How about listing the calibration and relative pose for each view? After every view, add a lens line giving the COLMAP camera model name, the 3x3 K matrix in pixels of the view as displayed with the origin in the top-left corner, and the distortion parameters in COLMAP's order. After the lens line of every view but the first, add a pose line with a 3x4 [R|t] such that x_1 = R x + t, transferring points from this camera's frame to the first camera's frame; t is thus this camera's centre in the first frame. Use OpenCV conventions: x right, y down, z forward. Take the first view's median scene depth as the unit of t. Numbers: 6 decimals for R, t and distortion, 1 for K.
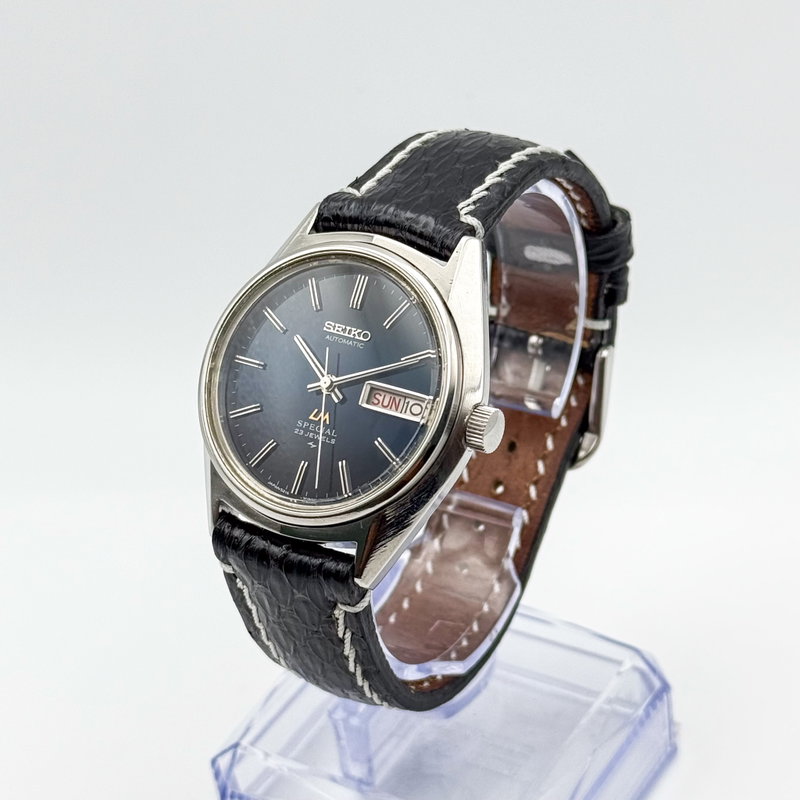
lens RADIAL K [[2174.2, 0, 400.0], [0, 2174.2, 400.0], [0, 0, 1]] dist [0.161779, 0.433429]
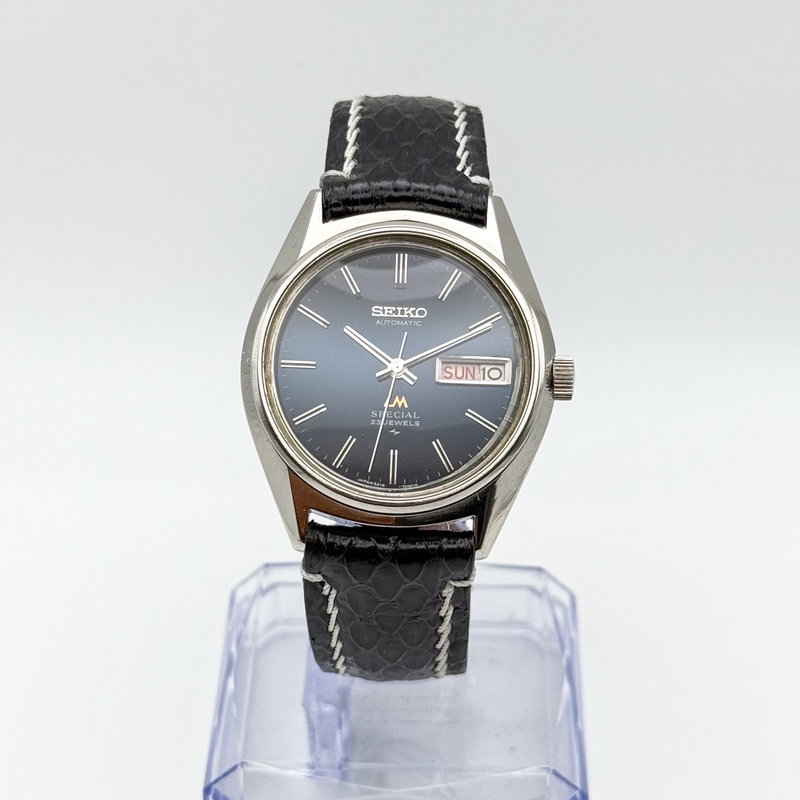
lens RADIAL K [[2174.2, 0, 400.0], [0, 2174.2, 400.0], [0, 0, 1]] dist [0.161779, 0.433429]
pose [[0.864665, -0.210909, 0.455929, -0.482519], [0.197789, 0.977220, 0.076947, -0.068552], [-0.461772, 0.023644, 0.886684, 0.125380]]
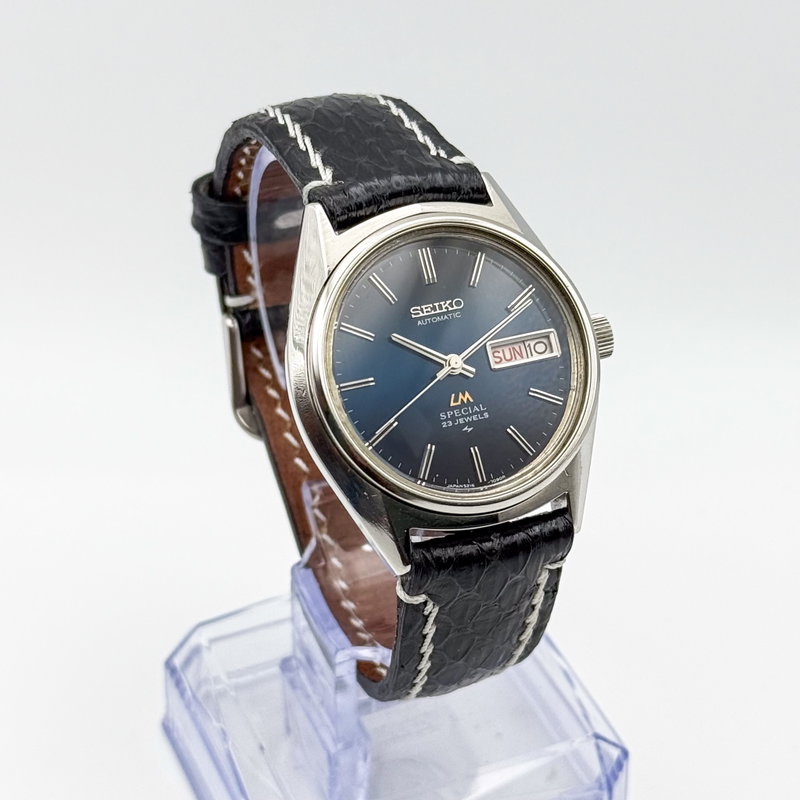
lens RADIAL K [[2174.2, 0, 400.0], [0, 2174.2, 400.0], [0, 0, 1]] dist [0.161779, 0.433429]
pose [[0.580022, -0.383336, 0.718769, -0.731254], [0.384957, 0.906601, 0.172864, -0.165459], [-0.717902, 0.176430, 0.673416, 0.379647]]
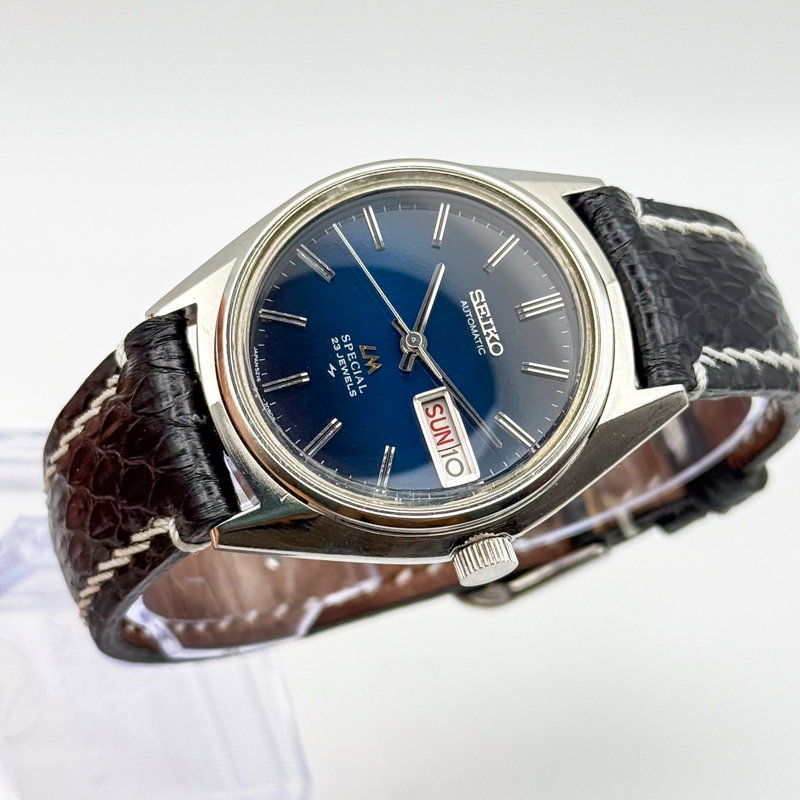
lens RADIAL K [[2174.2, 0, 400.0], [0, 2174.2, 400.0], [0, 0, 1]] dist [0.161779, 0.433429]
pose [[0.547996, 0.820283, 0.163820, -0.139071], [-0.832894, 0.553197, 0.016141, -0.004689], [-0.077385, -0.145290, 0.986358, 0.274729]]
